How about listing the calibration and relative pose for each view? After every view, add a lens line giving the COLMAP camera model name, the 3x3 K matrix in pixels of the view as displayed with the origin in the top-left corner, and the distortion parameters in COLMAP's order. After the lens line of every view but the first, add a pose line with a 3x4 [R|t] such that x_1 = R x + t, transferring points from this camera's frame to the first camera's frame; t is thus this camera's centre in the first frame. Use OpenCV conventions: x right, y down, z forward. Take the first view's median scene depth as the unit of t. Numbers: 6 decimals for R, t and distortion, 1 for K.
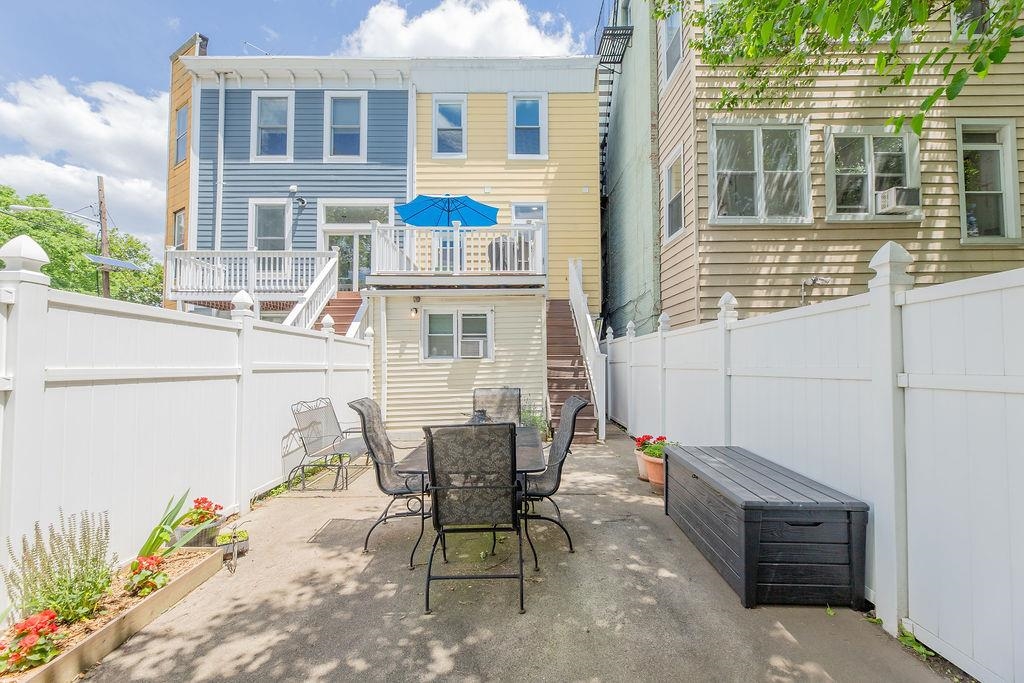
lens RADIAL K [[415.8, 0, 517.6], [0, 415.8, 347.1], [0, 0, 1]] dist [0.001772, -0.001462]
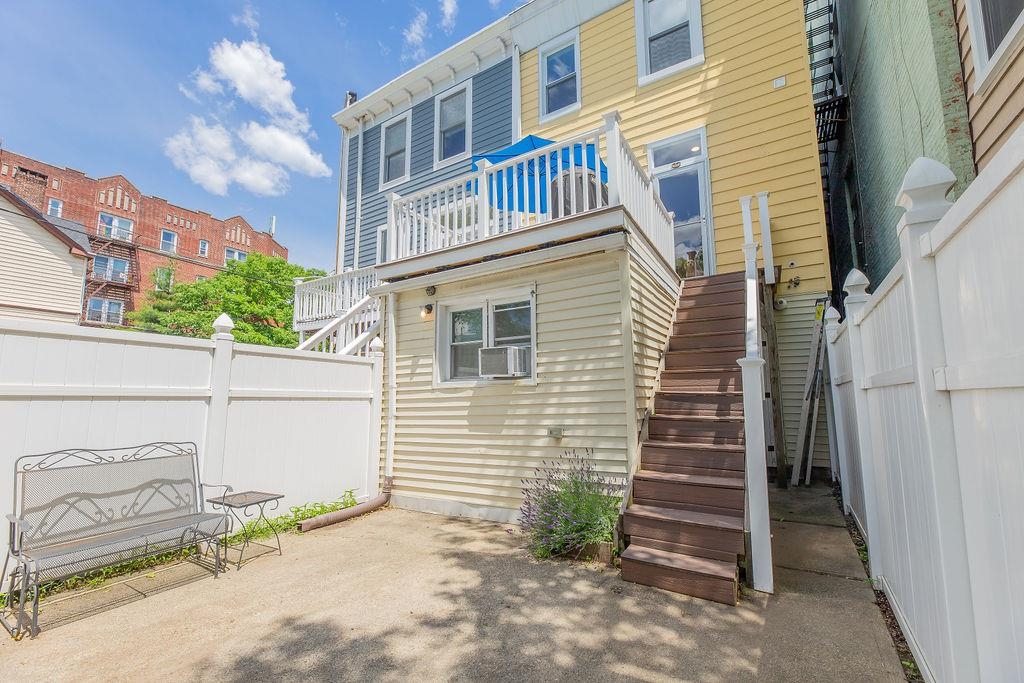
lens RADIAL K [[415.8, 0, 508.2], [0, 415.8, 346.6], [0, 0, 1]] dist [0.001772, -0.001462]
pose [[0.835289, -0.067506, -0.545652, 0.207924], [0.026704, 0.996244, -0.082373, 0.029347], [0.549163, 0.054234, 0.833954, 0.509890]]
